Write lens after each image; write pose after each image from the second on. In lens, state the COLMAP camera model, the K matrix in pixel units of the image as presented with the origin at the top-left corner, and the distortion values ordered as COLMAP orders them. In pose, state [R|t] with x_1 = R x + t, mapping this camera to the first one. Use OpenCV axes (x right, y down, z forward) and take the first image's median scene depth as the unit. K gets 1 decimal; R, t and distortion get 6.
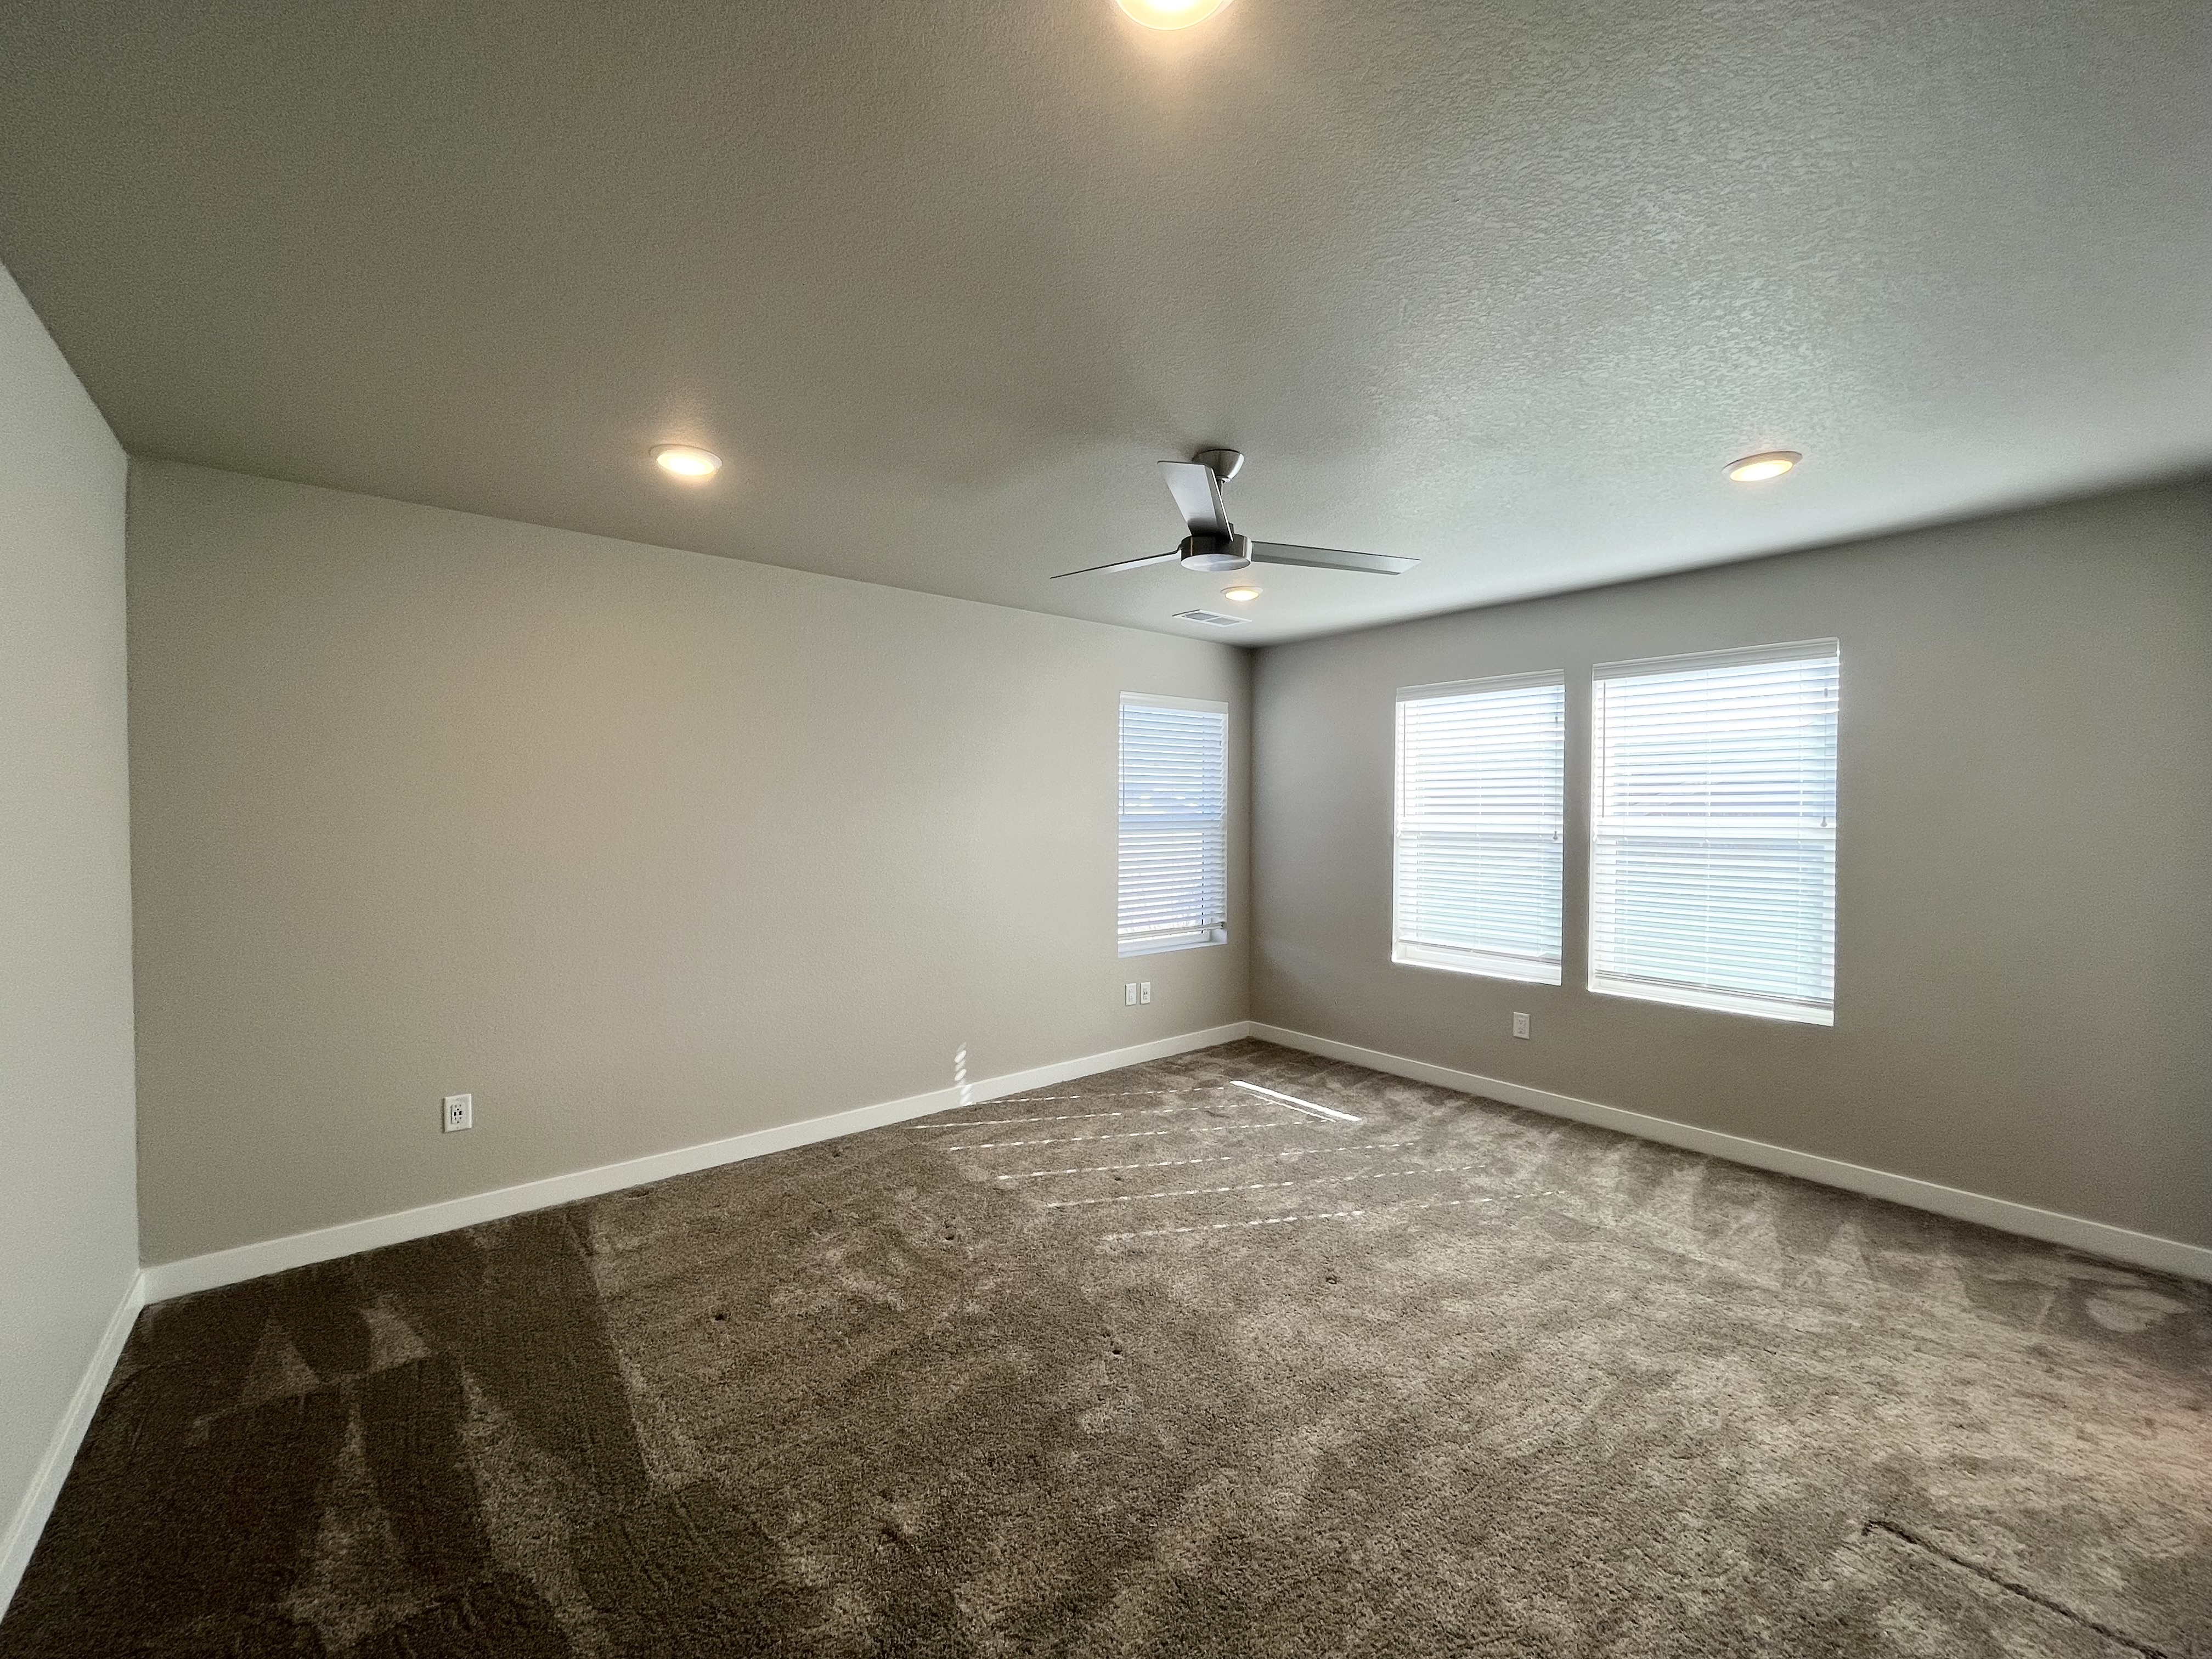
lens RADIAL K [[892.9, 0, 1102.5], [0, 892.9, 818.9], [0, 0, 1]] dist [0.000931, 0.000018]
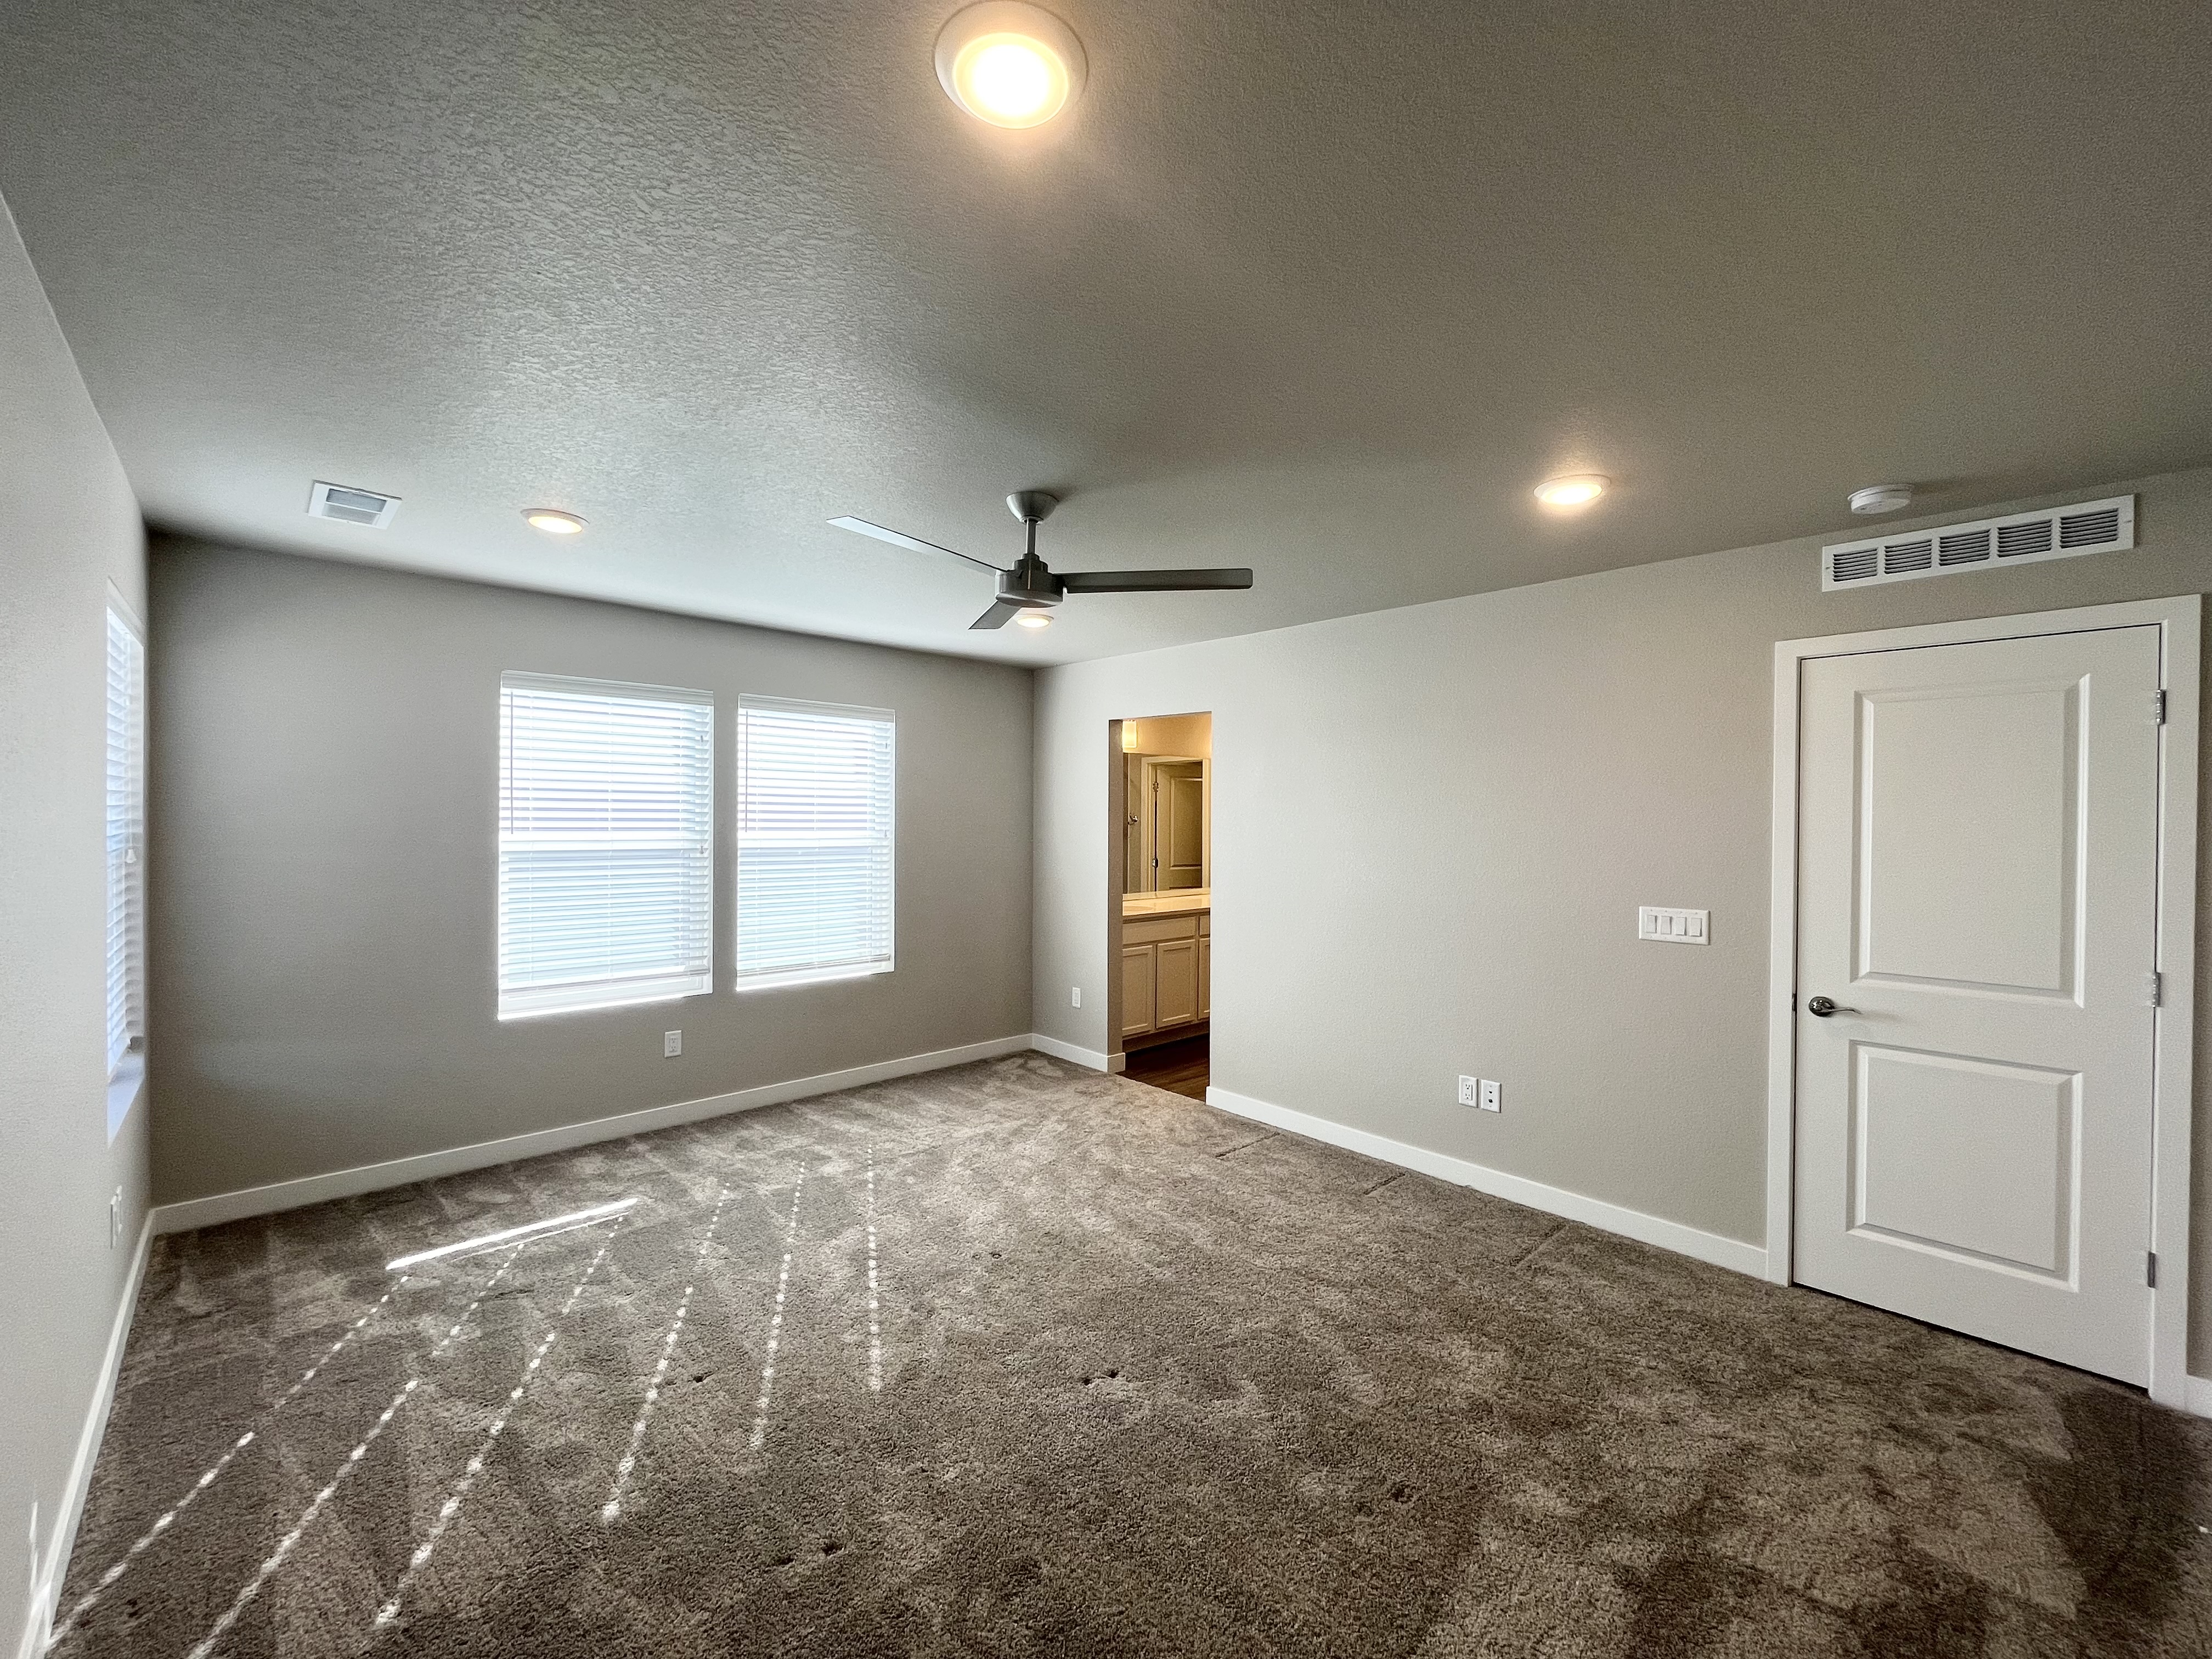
lens RADIAL K [[892.9, 0, 1102.1], [0, 892.9, 831.4], [0, 0, 1]] dist [0.000931, 0.000018]
pose [[-0.060009, -0.019451, 0.998008, -0.573591], [-0.004552, 0.999805, 0.019212, -0.025829], [-0.998187, -0.003390, -0.060086, 0.624297]]
